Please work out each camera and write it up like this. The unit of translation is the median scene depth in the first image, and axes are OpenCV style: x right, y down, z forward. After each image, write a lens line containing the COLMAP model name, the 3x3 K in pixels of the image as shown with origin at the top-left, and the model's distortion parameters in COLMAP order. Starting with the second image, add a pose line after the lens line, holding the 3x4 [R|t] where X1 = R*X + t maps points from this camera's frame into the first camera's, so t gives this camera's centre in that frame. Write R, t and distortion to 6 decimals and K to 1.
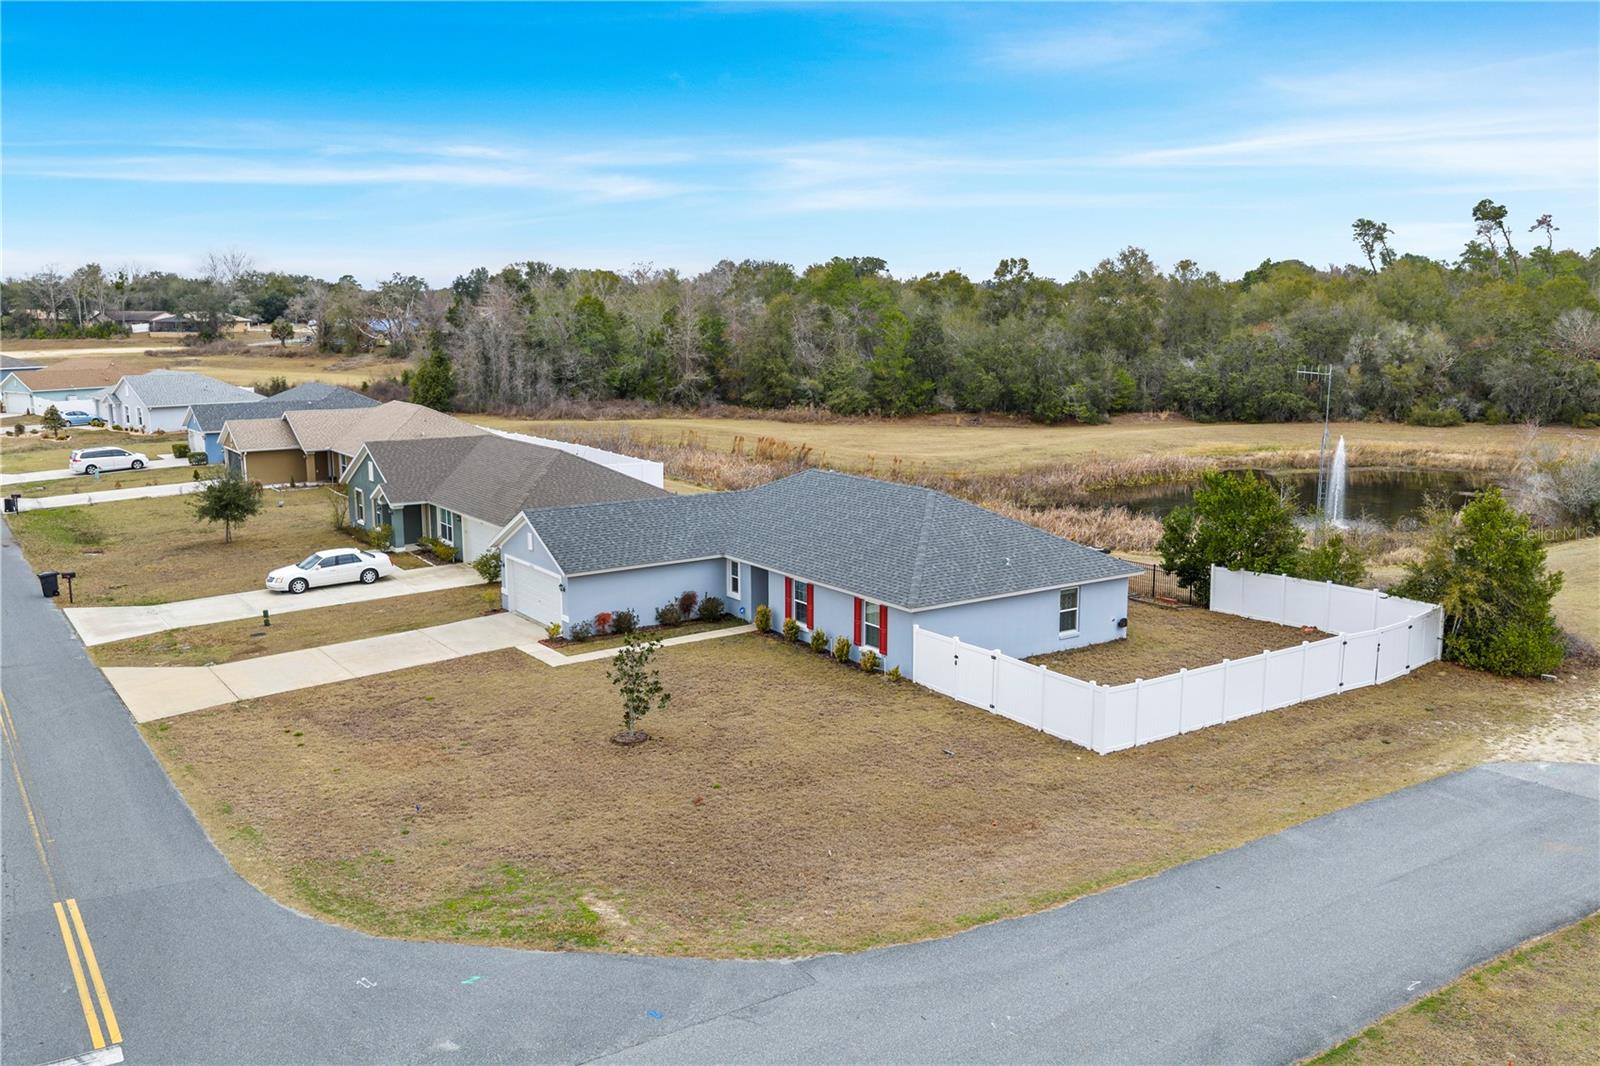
lens RADIAL K [[1324.5, 0, 800.0], [0, 1324.5, 533.0], [0, 0, 1]] dist [0.017972, -0.026208]
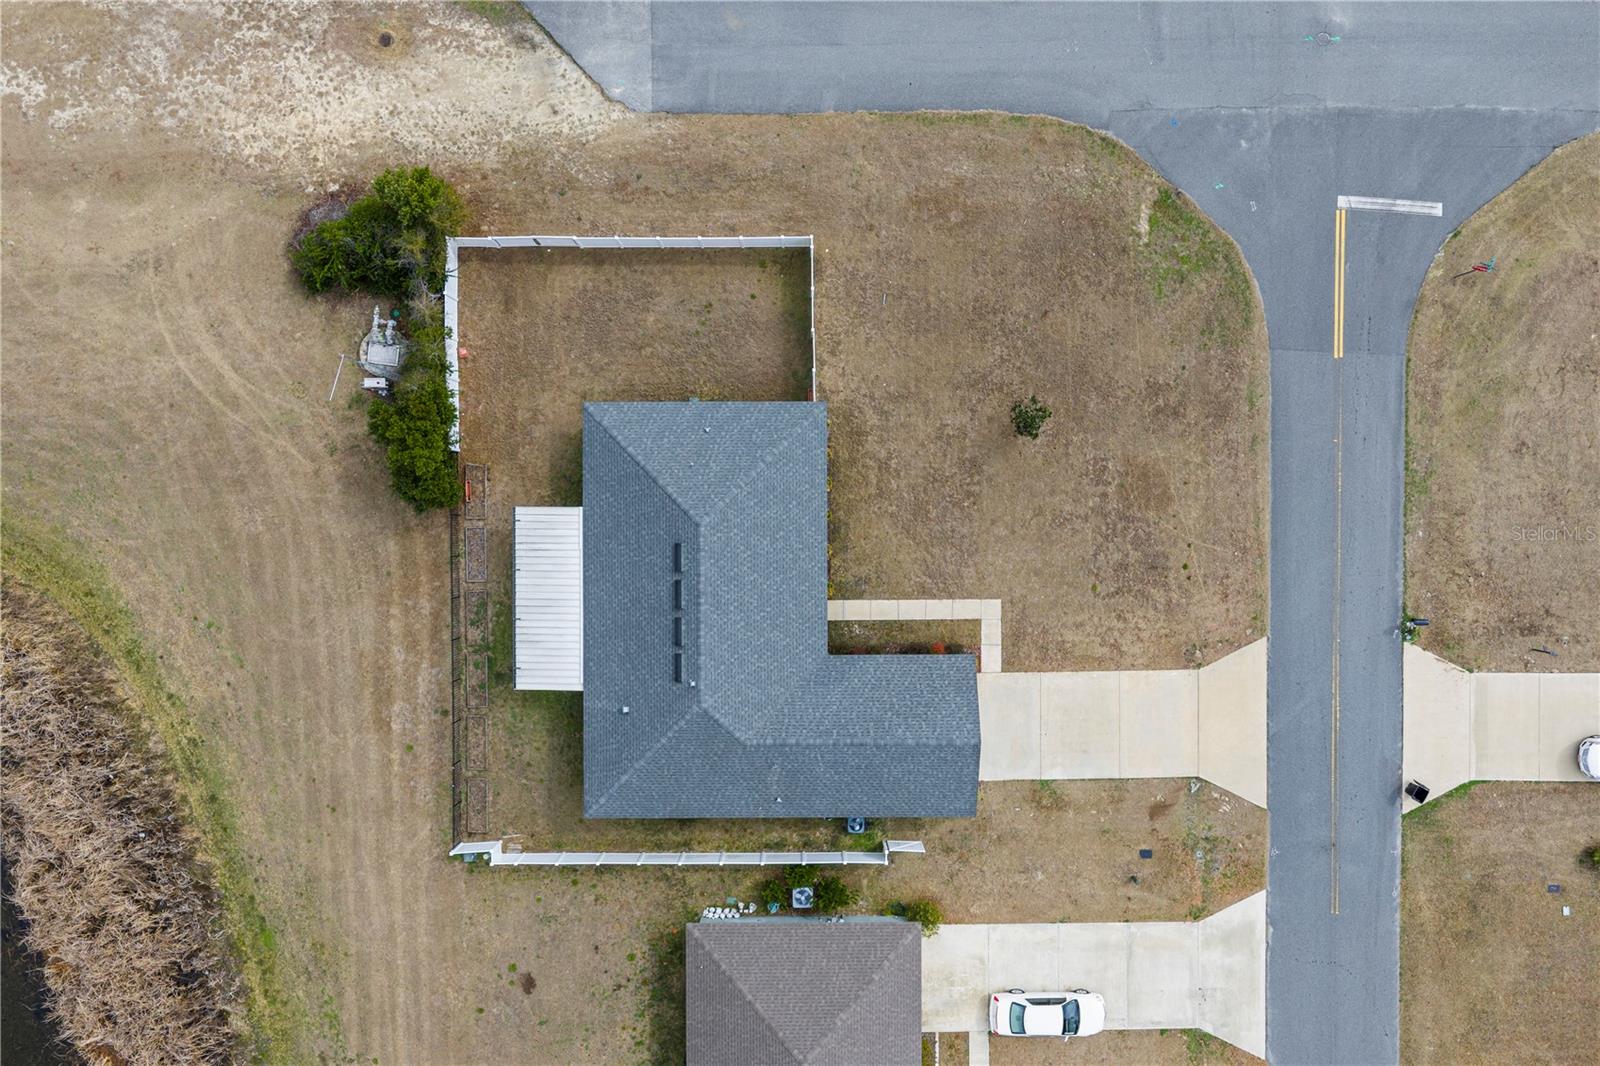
lens RADIAL K [[1324.5, 0, 800.0], [0, 1324.5, 533.0], [0, 0, 1]] dist [0.017972, -0.026208]
pose [[-0.826614, -0.562738, -0.005864, 0.023656], [0.091870, -0.145214, 0.985126, -0.864121], [-0.555219, 0.813780, 0.171735, 0.560054]]
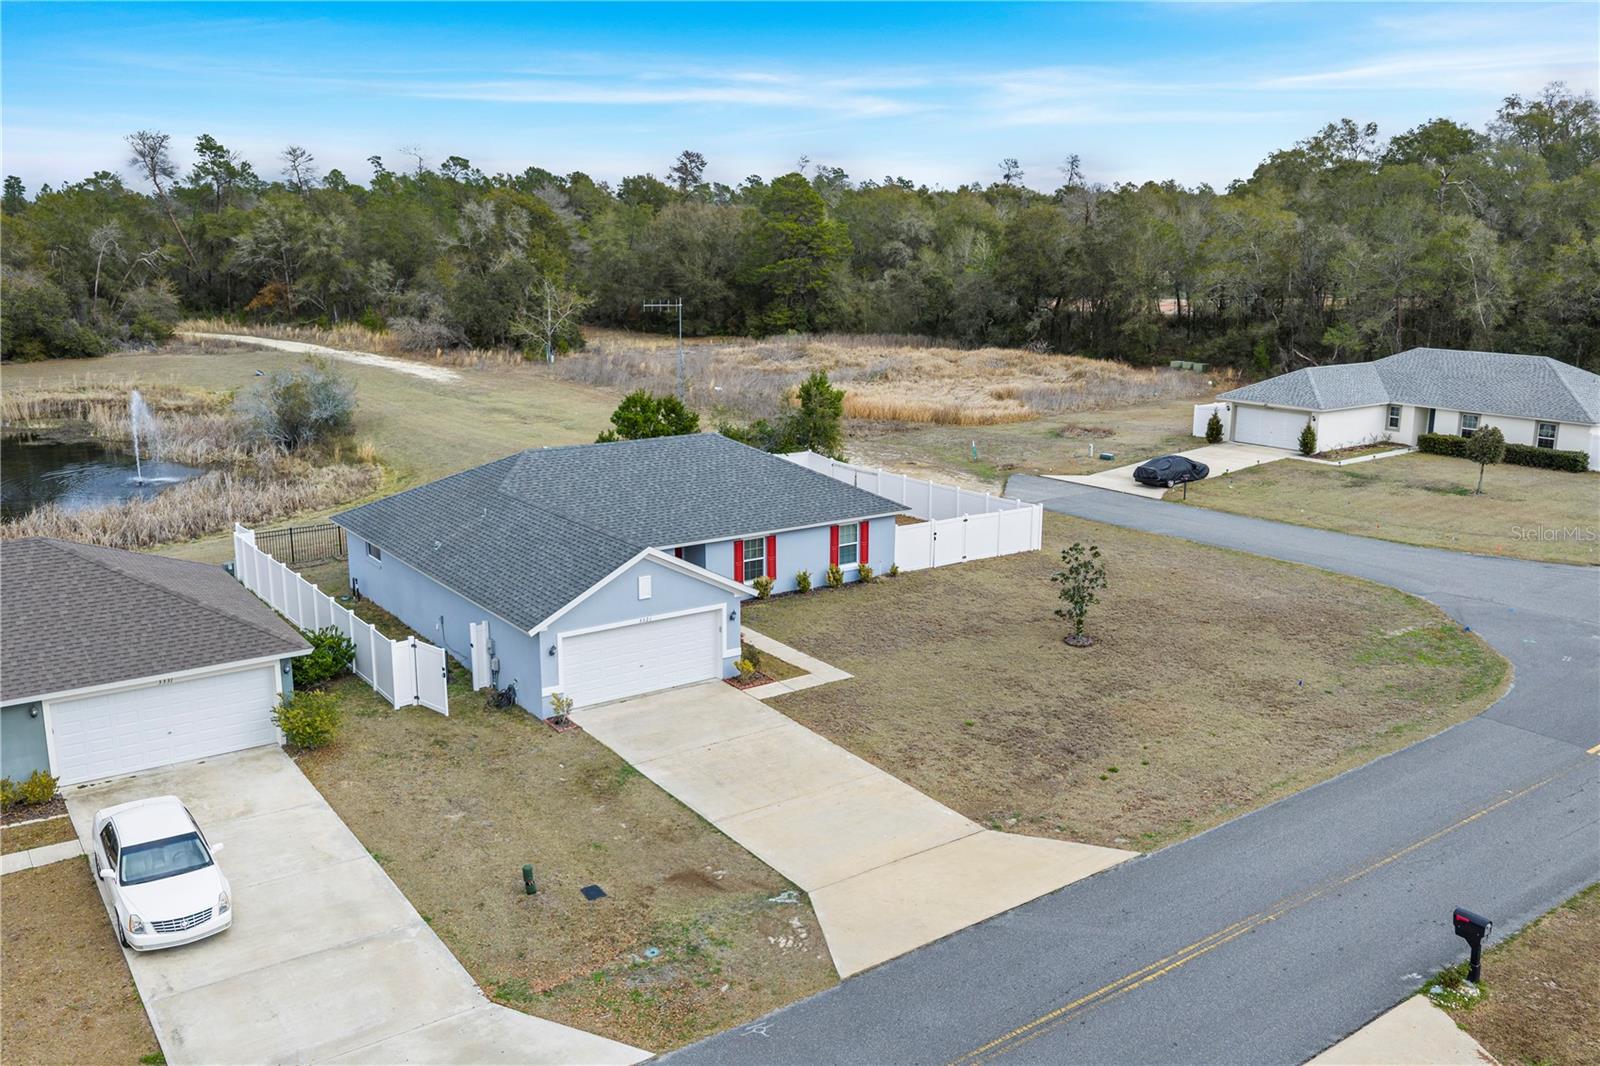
lens RADIAL K [[1324.5, 0, 800.0], [0, 1324.5, 533.0], [0, 0, 1]] dist [0.017972, -0.026208]
pose [[-0.015390, -0.217767, 0.975879, -0.695104], [0.167378, 0.961662, 0.217234, -0.127354], [-0.985773, 0.166684, 0.021650, 0.681143]]
